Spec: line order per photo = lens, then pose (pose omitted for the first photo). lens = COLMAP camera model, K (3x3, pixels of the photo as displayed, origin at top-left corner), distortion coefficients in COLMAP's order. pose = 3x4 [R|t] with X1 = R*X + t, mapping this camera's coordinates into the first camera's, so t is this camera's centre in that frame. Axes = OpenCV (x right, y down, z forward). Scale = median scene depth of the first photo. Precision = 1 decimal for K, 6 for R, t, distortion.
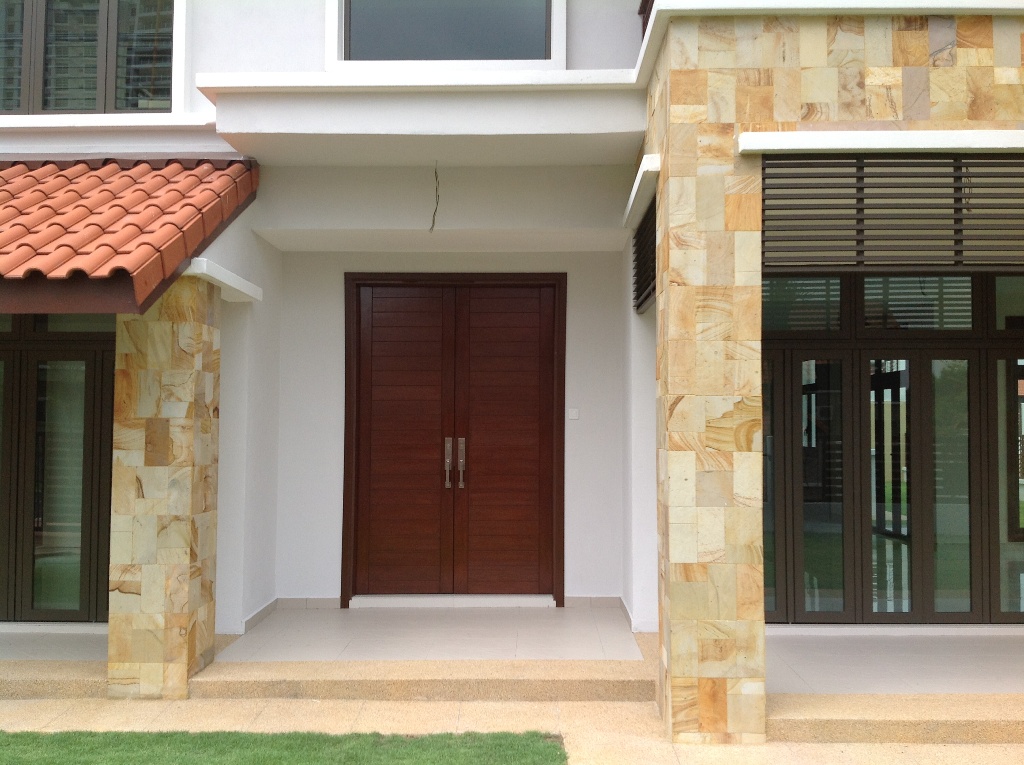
lens RADIAL K [[992.5, 0, 512.0], [0, 992.5, 382.5], [0, 0, 1]] dist [0.154454, -0.418363]
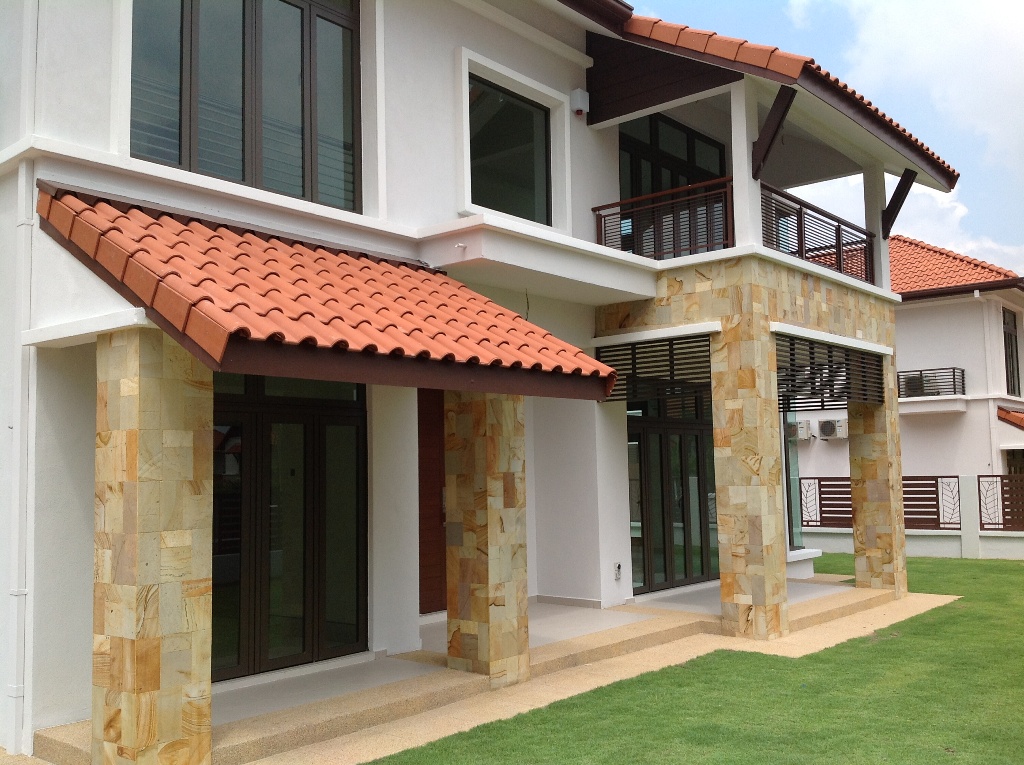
lens RADIAL K [[992.5, 0, 512.0], [0, 992.5, 382.5], [0, 0, 1]] dist [0.154454, -0.418363]
pose [[0.627976, 0.056342, 0.776190, -1.425530], [-0.011594, 0.997943, -0.063058, -0.000917], [-0.778146, 0.030600, 0.627337, 0.156726]]
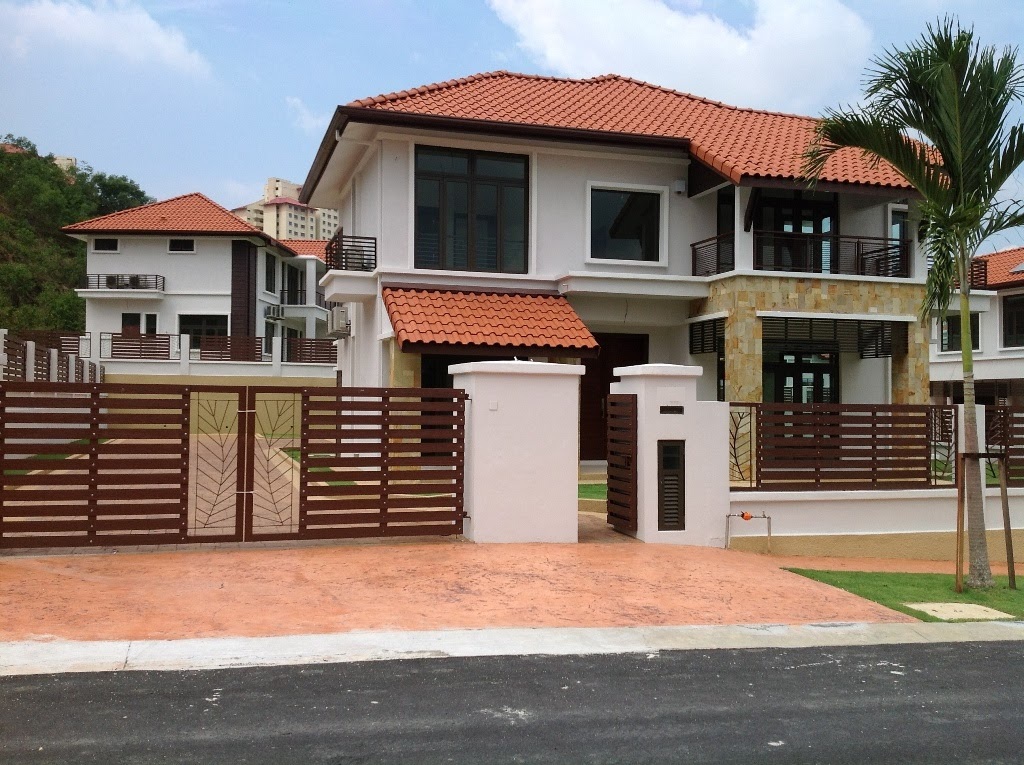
lens RADIAL K [[992.5, 0, 512.0], [0, 992.5, 382.5], [0, 0, 1]] dist [0.154454, -0.418363]
pose [[0.951887, 0.017158, 0.305970, -1.475621], [-0.025365, 0.999417, 0.022866, -0.049755], [-0.305399, -0.029527, 0.951767, -1.849368]]
